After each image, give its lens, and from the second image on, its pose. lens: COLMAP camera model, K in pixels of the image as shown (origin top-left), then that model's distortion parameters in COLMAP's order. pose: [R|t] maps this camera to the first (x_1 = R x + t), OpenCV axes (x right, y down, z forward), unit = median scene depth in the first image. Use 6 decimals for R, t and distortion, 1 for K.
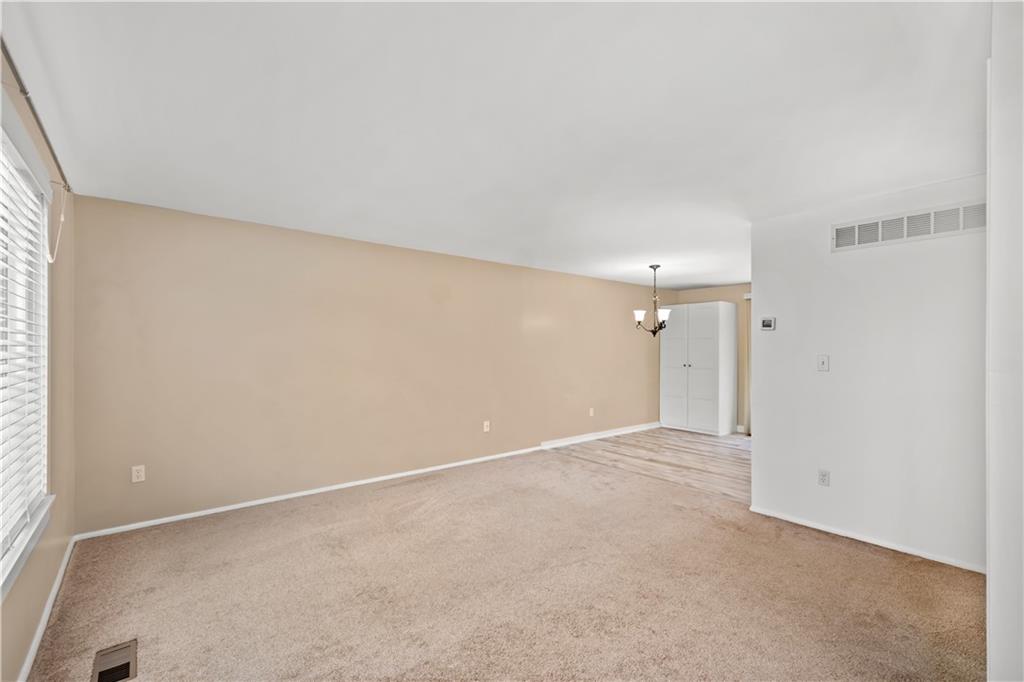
lens RADIAL K [[446.4, 0, 519.3], [0, 446.4, 348.8], [0, 0, 1]] dist [0.004484, -0.002490]
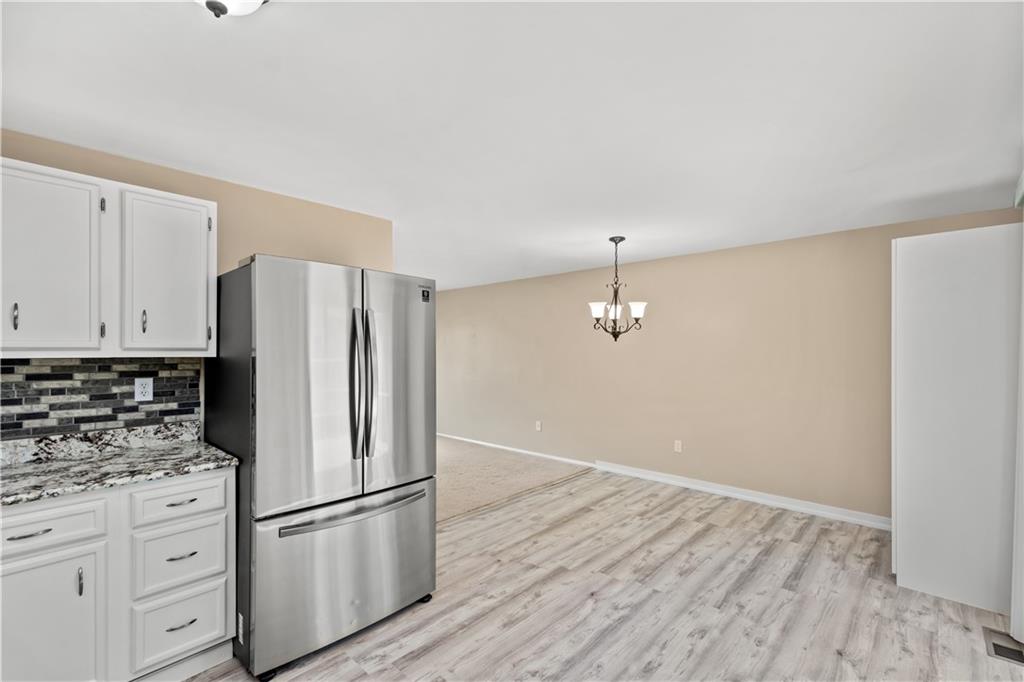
lens RADIAL K [[446.4, 0, 518.2], [0, 446.4, 348.8], [0, 0, 1]] dist [0.004484, -0.002490]
pose [[0.132587, -0.009974, -0.991121, 1.054388], [0.002704, 0.999949, -0.009701, -0.008880], [0.991168, -0.001394, 0.132607, 0.825607]]
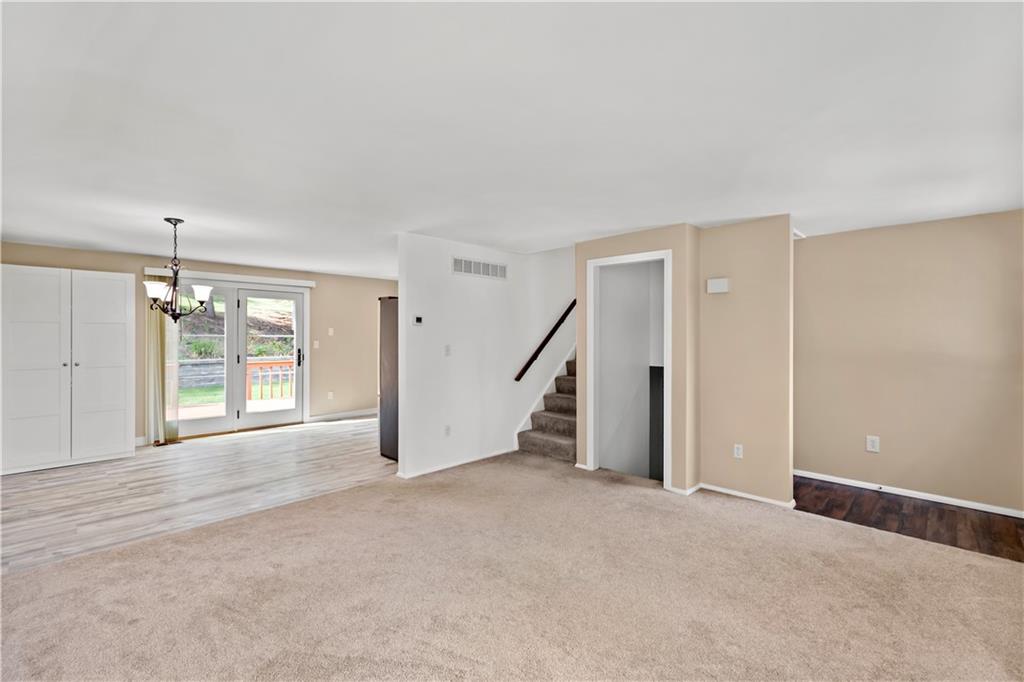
lens RADIAL K [[446.4, 0, 514.5], [0, 446.4, 335.4], [0, 0, 1]] dist [0.004484, -0.002490]
pose [[-0.117174, 0.000163, 0.993111, -0.483319], [-0.003628, 0.999993, -0.000592, -0.009407], [-0.993105, -0.003672, -0.117173, 0.612457]]
